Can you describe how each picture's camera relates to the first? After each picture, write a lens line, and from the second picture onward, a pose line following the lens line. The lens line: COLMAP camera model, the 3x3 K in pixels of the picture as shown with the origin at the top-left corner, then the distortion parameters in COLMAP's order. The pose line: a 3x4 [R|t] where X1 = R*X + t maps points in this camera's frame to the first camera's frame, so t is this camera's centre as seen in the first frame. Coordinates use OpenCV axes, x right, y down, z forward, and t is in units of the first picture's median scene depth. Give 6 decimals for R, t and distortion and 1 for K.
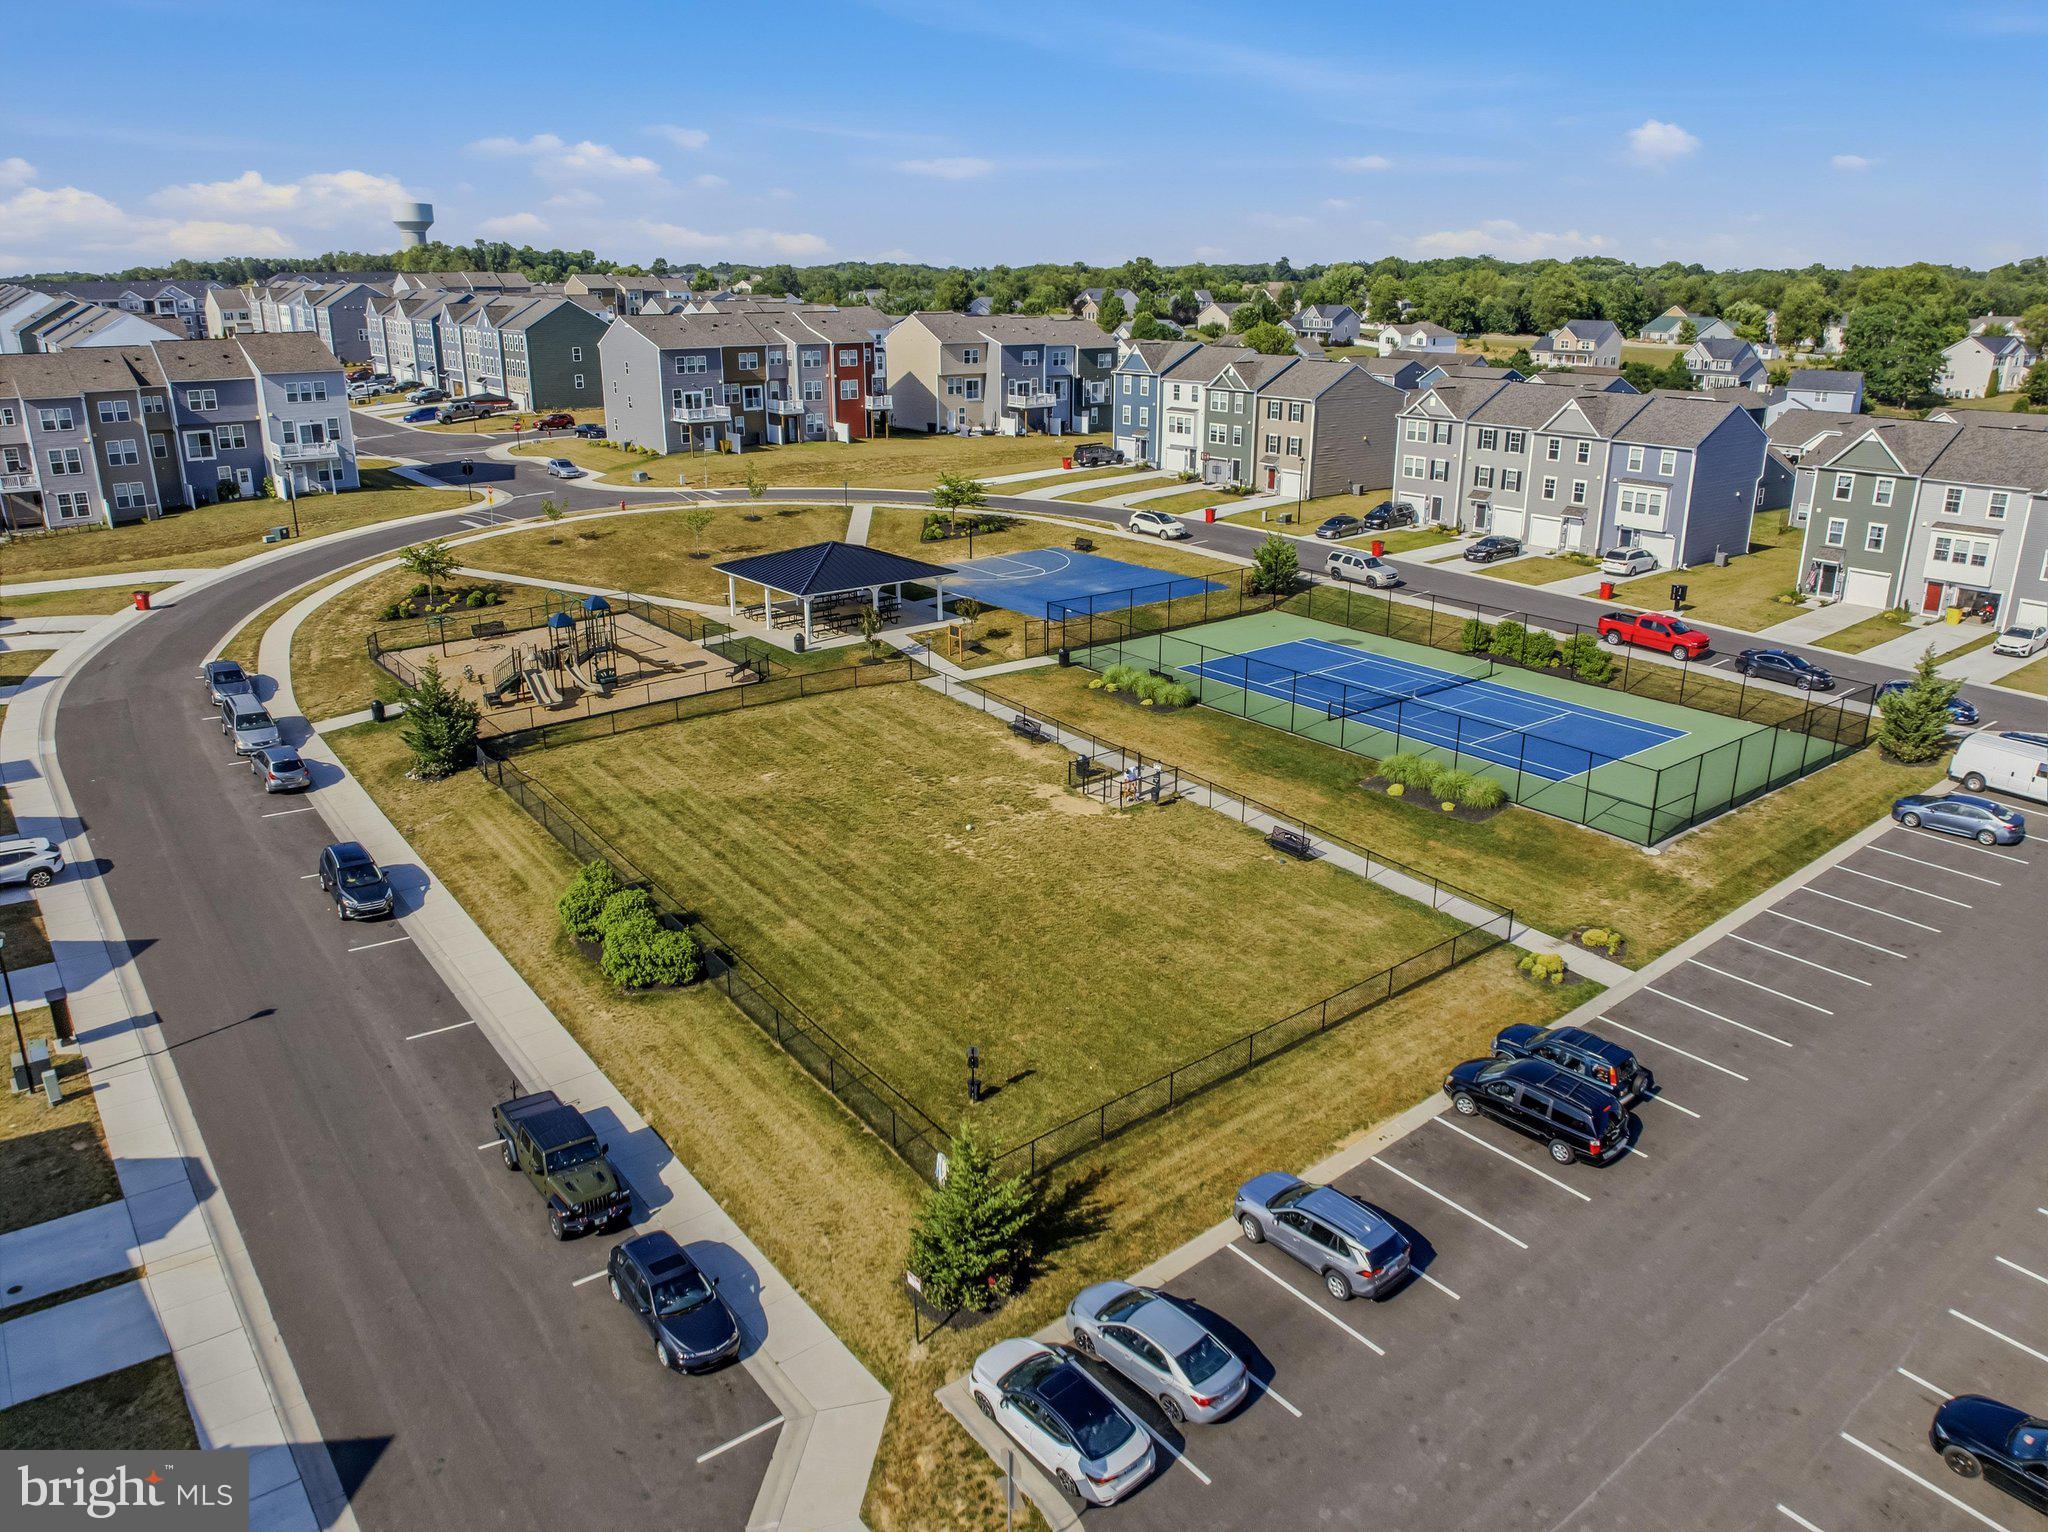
lens RADIAL K [[1440.4, 0, 1033.6], [0, 1440.4, 755.8], [0, 0, 1]] dist [-0.037969, -0.000834]
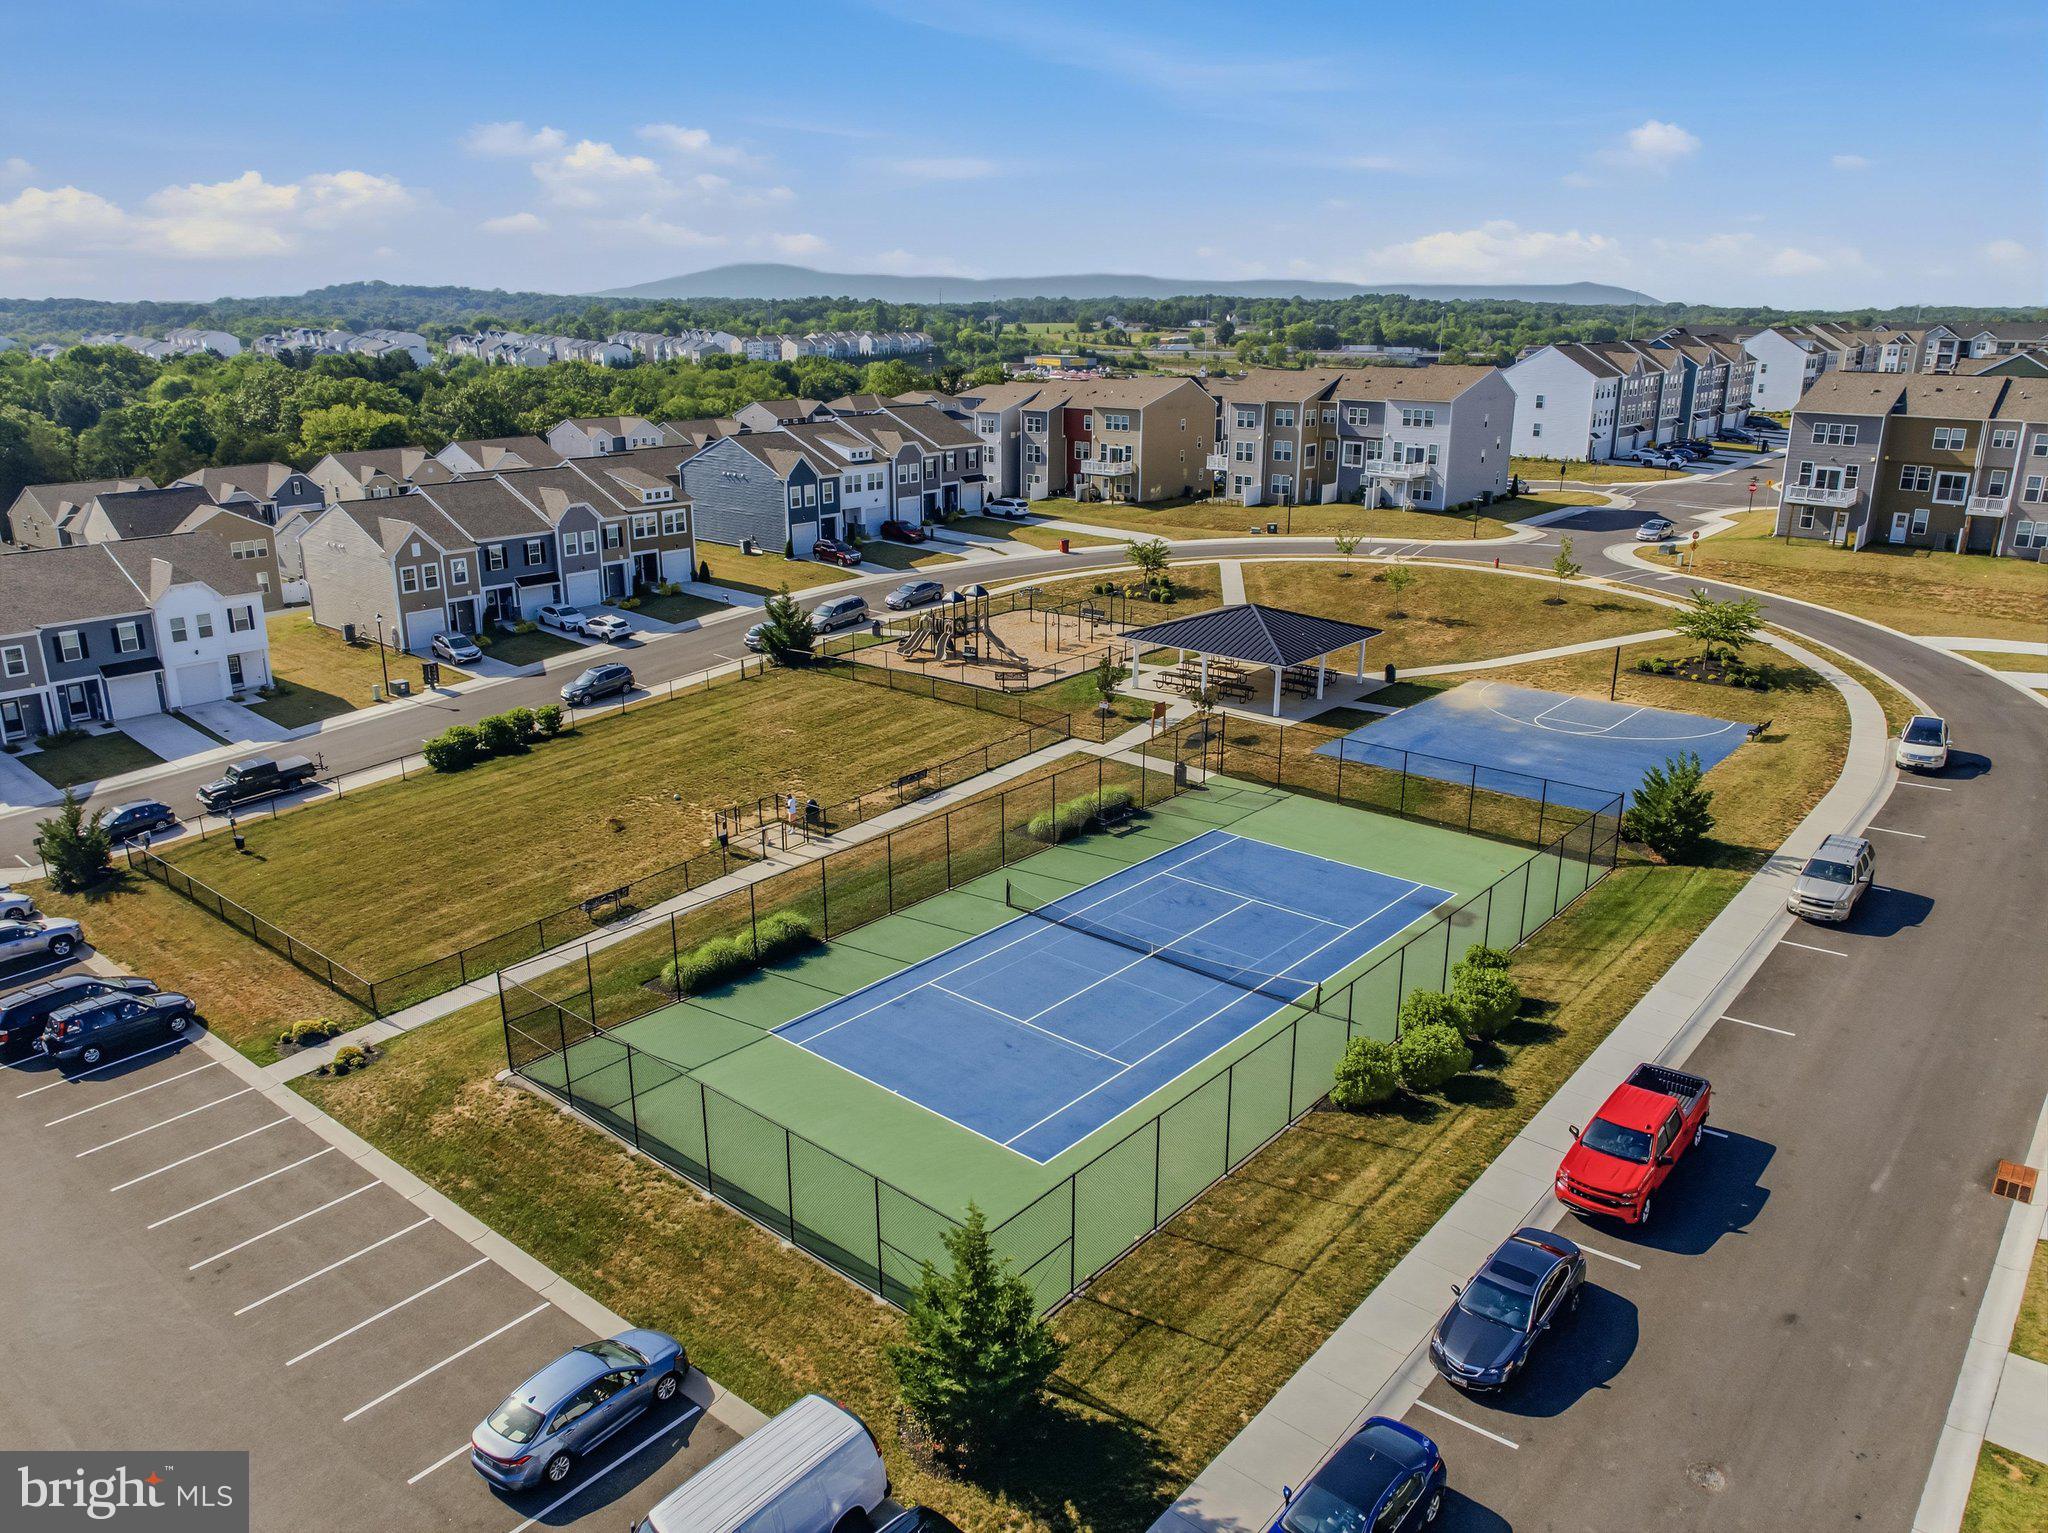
lens RADIAL K [[1440.4, 0, 1036.5], [0, 1440.4, 761.7], [0, 0, 1]] dist [-0.037969, -0.000834]
pose [[0.199329, 0.293997, -0.934791, 0.591368], [-0.314624, 0.922630, 0.223084, -0.176959], [0.928052, 0.249641, 0.276405, 0.519239]]
